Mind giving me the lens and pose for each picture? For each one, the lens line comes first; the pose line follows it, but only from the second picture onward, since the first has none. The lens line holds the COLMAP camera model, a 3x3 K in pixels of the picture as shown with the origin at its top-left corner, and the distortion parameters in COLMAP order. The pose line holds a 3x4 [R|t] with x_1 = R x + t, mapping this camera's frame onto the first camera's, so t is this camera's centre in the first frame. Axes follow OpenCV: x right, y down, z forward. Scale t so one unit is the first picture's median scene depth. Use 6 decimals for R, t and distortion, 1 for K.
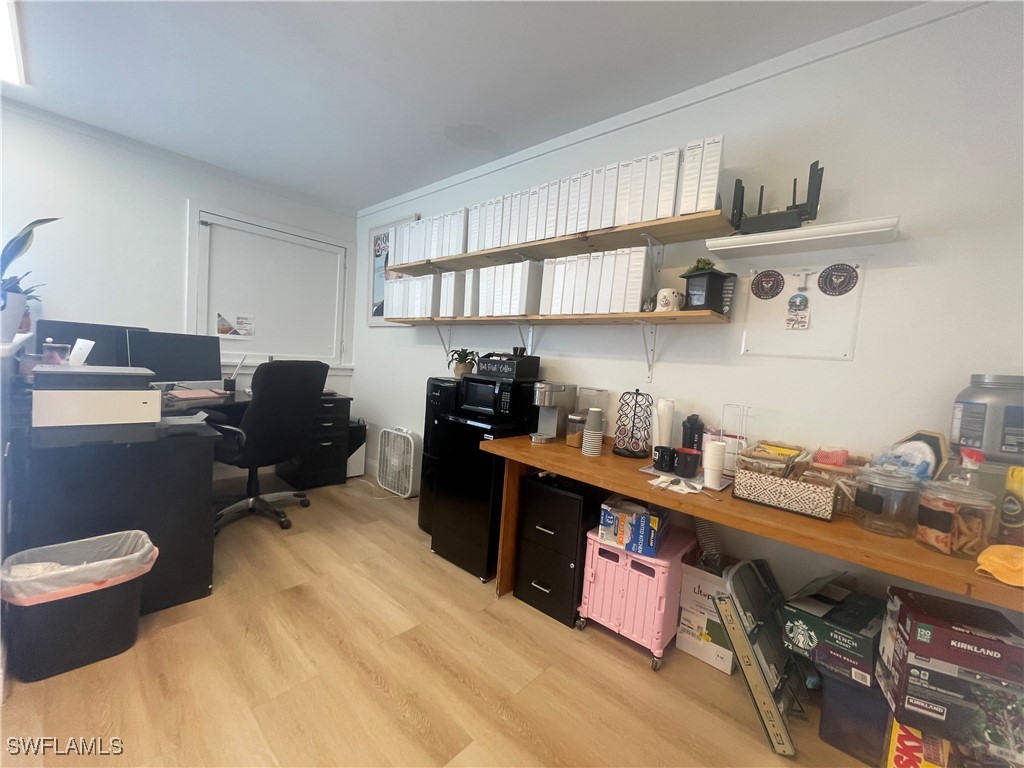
lens RADIAL K [[416.3, 0, 514.8], [0, 416.3, 385.5], [0, 0, 1]] dist [-0.003918, 0.001056]
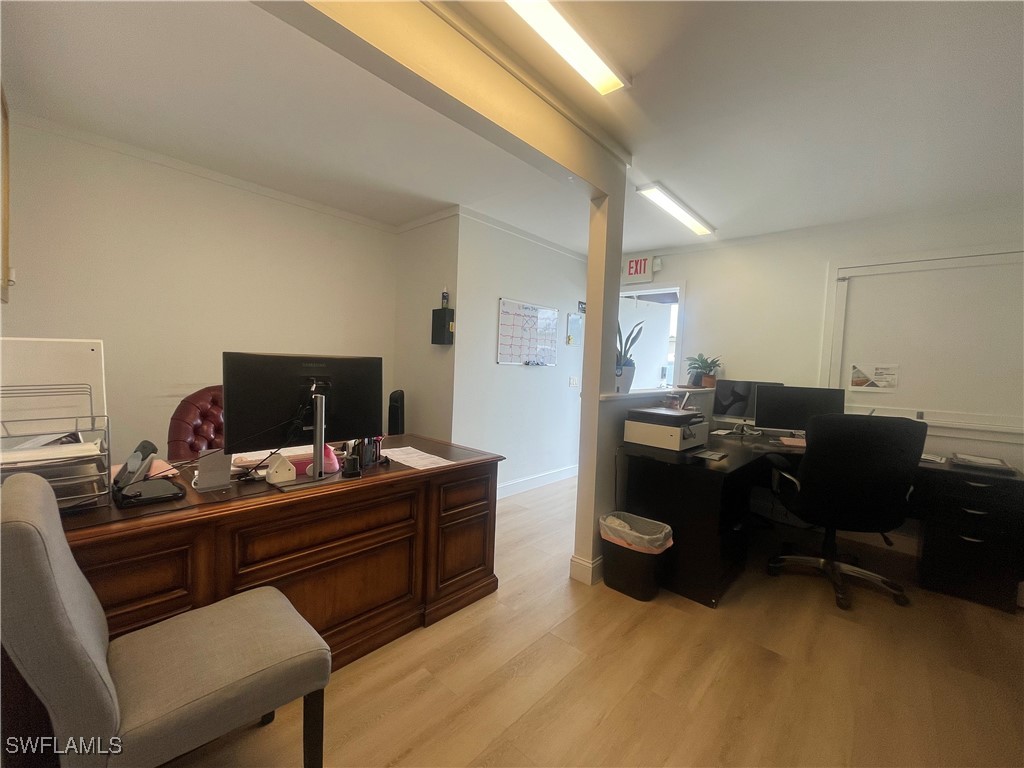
lens RADIAL K [[416.3, 0, 515.9], [0, 416.3, 386.3], [0, 0, 1]] dist [-0.003918, 0.001056]
pose [[0.009048, -0.025328, -0.999638, 0.318563], [-0.108776, 0.993722, -0.026163, -0.017140], [0.994025, 0.108973, 0.006236, 0.270577]]
